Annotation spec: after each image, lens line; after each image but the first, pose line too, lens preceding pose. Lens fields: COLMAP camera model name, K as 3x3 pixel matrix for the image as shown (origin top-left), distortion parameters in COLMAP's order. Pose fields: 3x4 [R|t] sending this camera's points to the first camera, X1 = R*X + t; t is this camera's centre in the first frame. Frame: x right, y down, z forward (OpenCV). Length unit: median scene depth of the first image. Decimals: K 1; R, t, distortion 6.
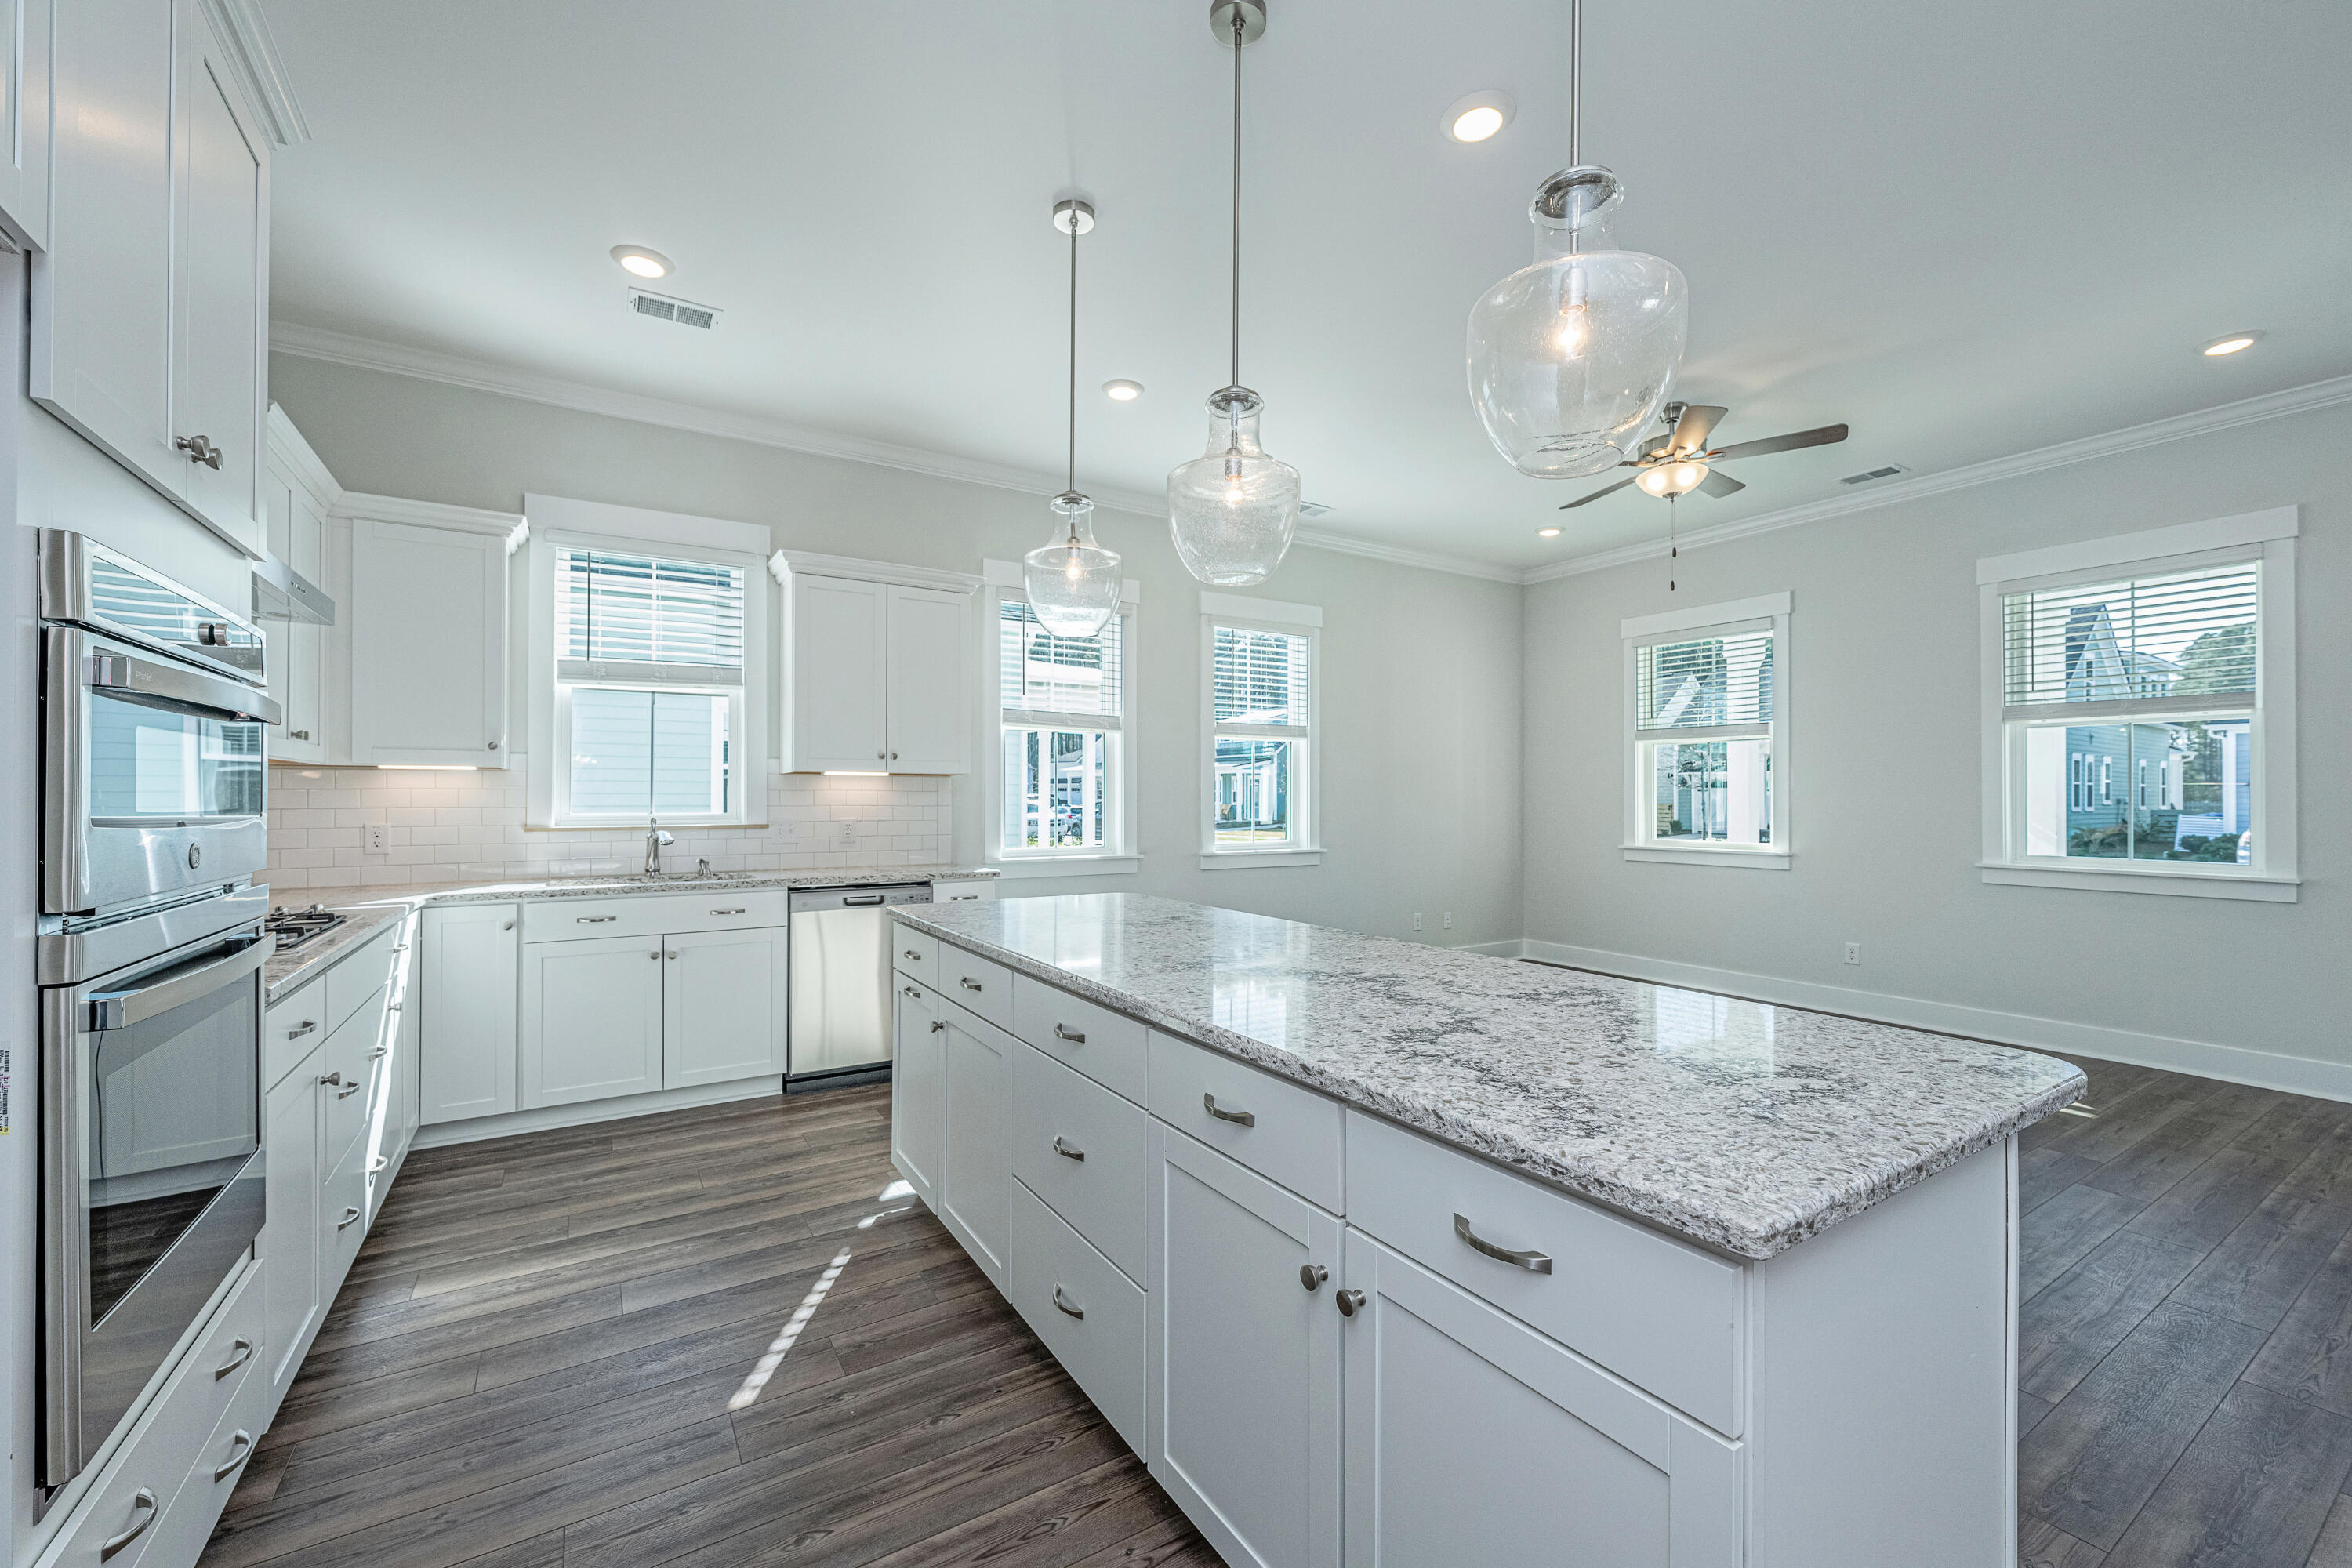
lens RADIAL K [[939.9, 0, 1171.6], [0, 939.9, 785.9], [0, 0, 1]] dist [0.000672, 0.000247]
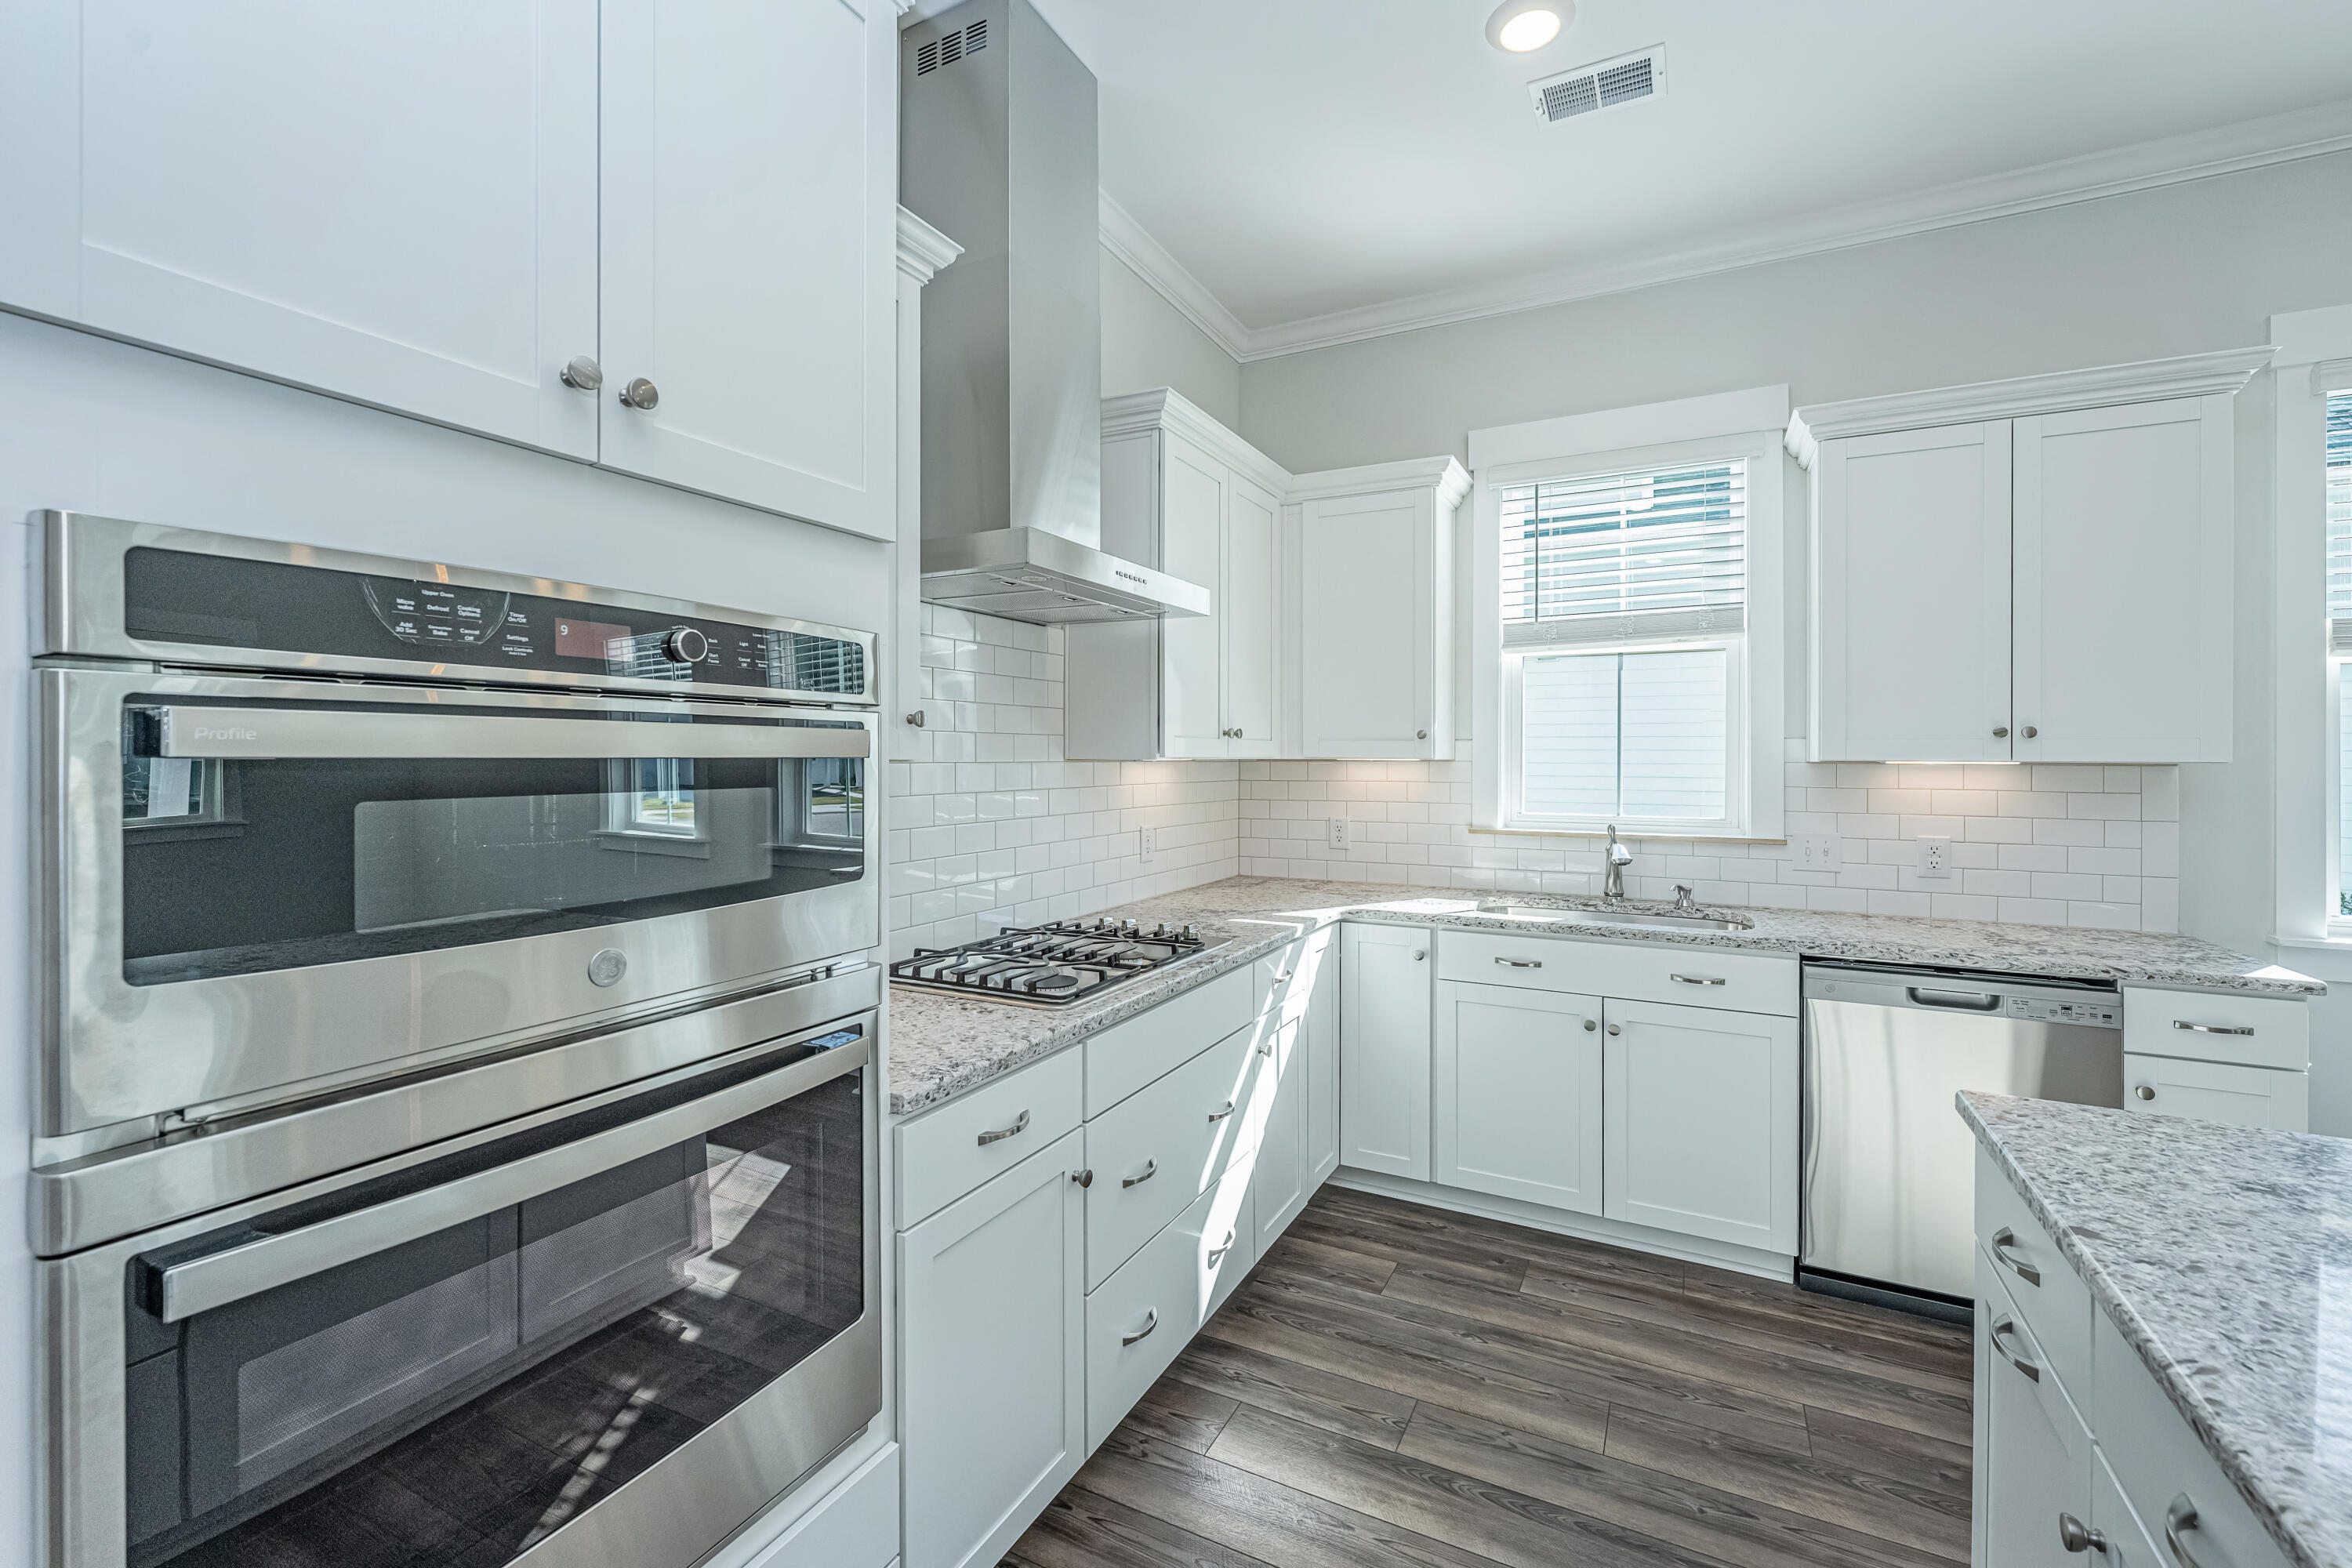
lens RADIAL K [[960.9, 0, 1186.3], [0, 960.9, 755.8], [0, 0, 1]] dist [-0.001281, 0.000013]
pose [[0.504115, 0.002710, -0.863632, -0.074170], [0.006942, 0.999950, 0.007190, -0.029869], [0.863609, -0.009620, 0.504071, 0.358927]]
